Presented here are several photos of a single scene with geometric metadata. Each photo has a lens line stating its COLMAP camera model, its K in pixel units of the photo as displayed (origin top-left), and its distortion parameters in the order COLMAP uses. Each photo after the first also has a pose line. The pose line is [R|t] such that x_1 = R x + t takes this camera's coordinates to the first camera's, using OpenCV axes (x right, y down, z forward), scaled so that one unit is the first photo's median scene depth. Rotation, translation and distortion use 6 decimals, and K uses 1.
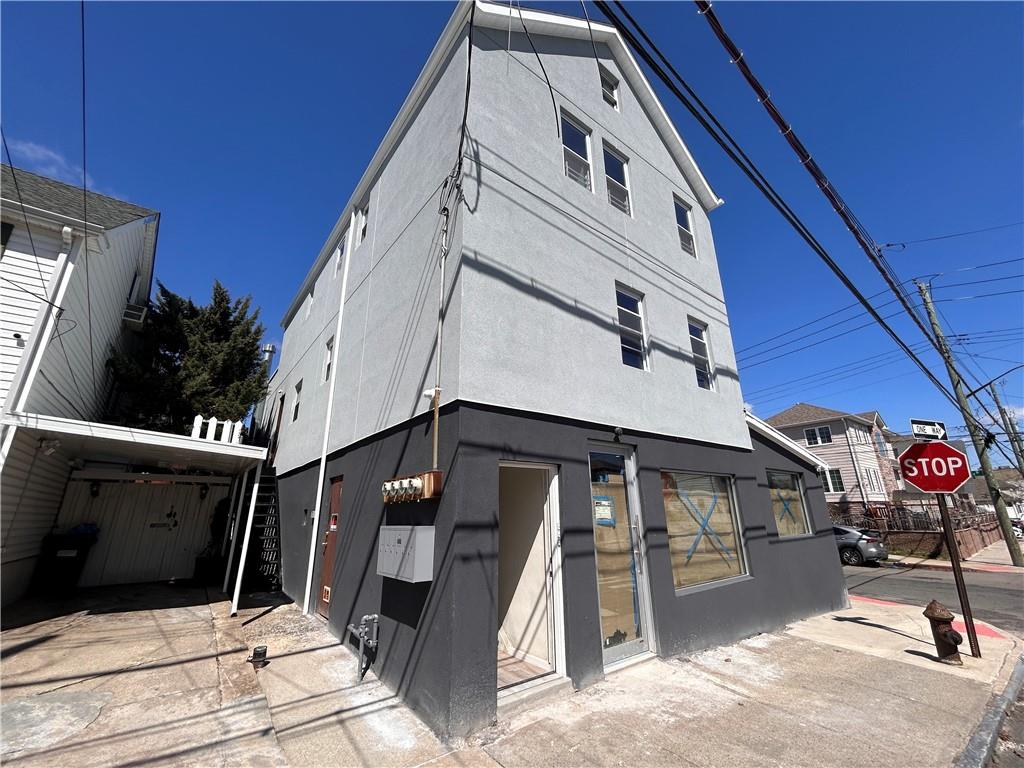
lens RADIAL K [[414.6, 0, 507.8], [0, 414.6, 379.0], [0, 0, 1]] dist [-0.000880, 0.001912]
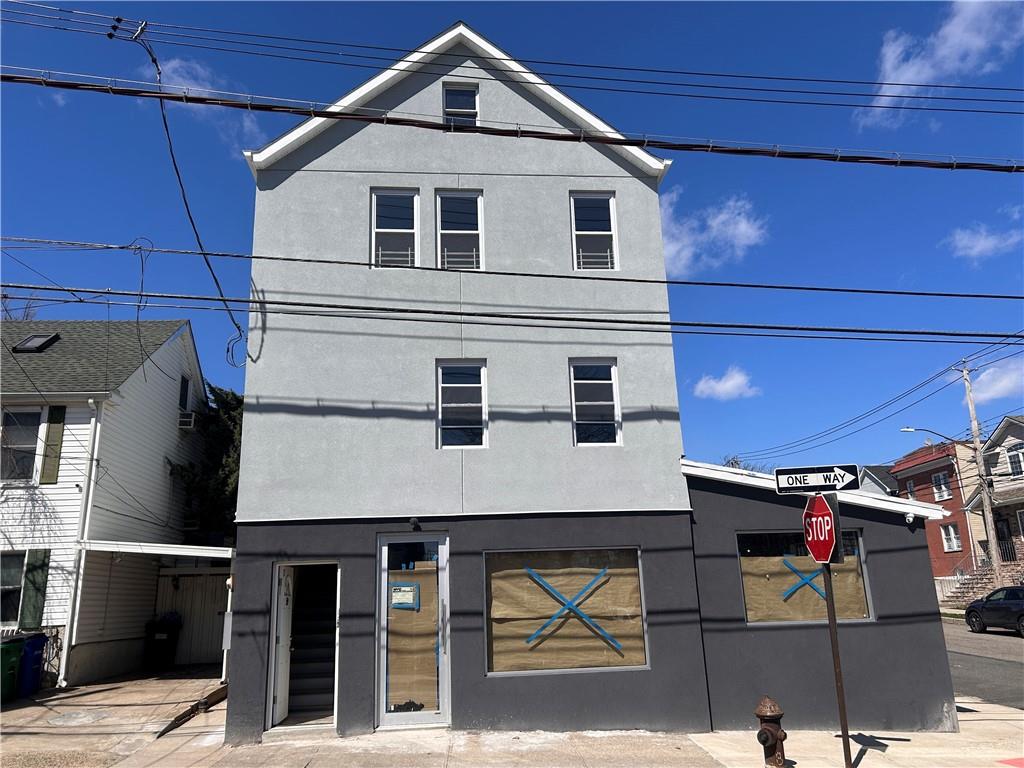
lens RADIAL K [[767.4, 0, 516.1], [0, 767.4, 381.2], [0, 0, 1]] dist [0.039209, -0.012710]
pose [[0.848191, -0.158985, -0.505268, 1.480092], [0.185133, 0.982712, 0.001568, -0.175693], [0.496283, -0.094872, 0.862961, -0.517744]]
